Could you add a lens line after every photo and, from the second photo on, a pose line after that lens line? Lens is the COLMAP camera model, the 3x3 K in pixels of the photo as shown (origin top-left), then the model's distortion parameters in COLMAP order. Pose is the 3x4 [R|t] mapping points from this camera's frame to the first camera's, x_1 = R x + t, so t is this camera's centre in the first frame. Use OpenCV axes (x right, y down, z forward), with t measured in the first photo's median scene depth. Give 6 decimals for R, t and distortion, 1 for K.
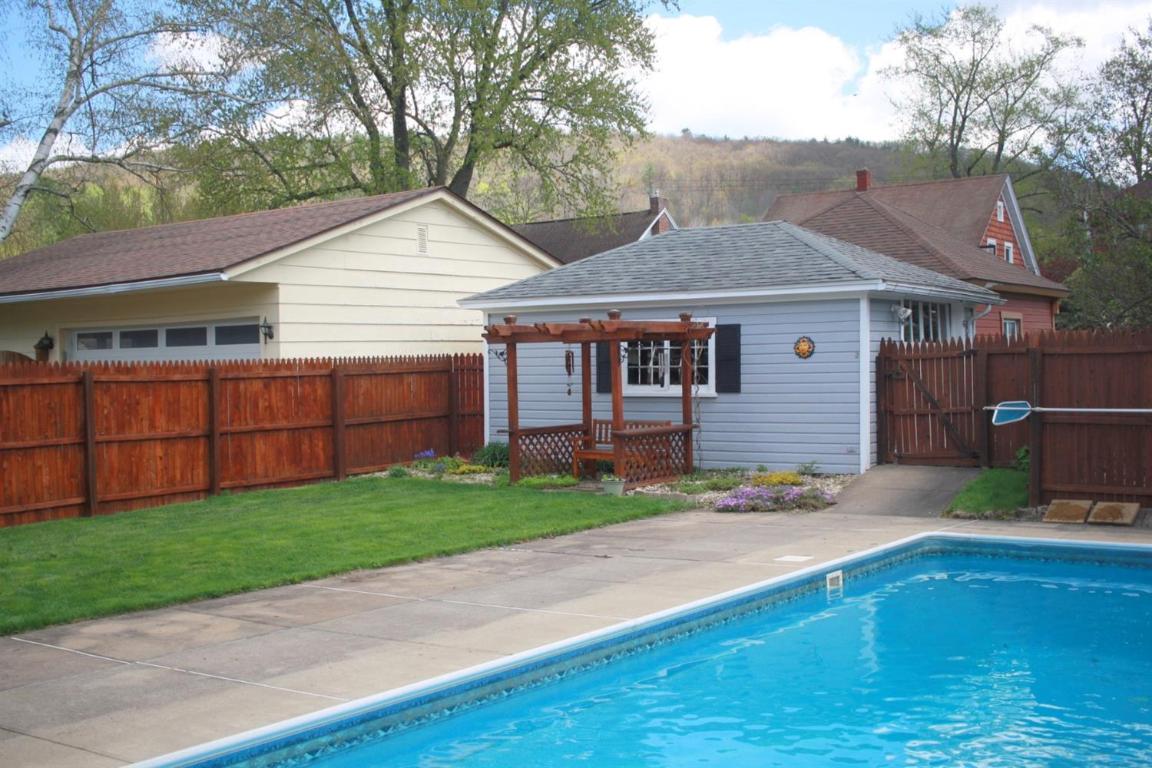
lens RADIAL K [[1332.1, 0, 576.0], [0, 1332.1, 384.0], [0, 0, 1]] dist [-0.103675, 0.070614]
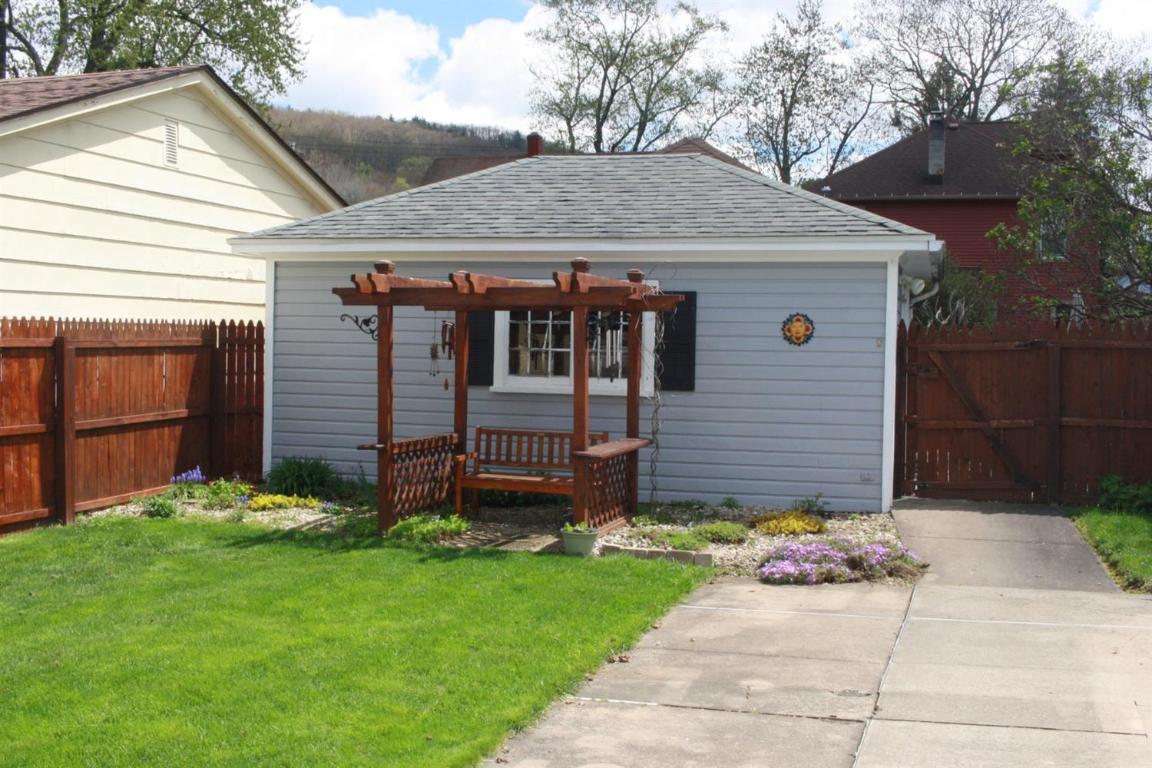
lens RADIAL K [[1332.1, 0, 576.0], [0, 1332.1, 384.0], [0, 0, 1]] dist [-0.103675, 0.070614]
pose [[0.940177, 0.021633, 0.339999, -0.158334], [-0.026345, 0.999610, 0.009250, -0.002001], [-0.339667, -0.017654, 0.940380, 0.350206]]
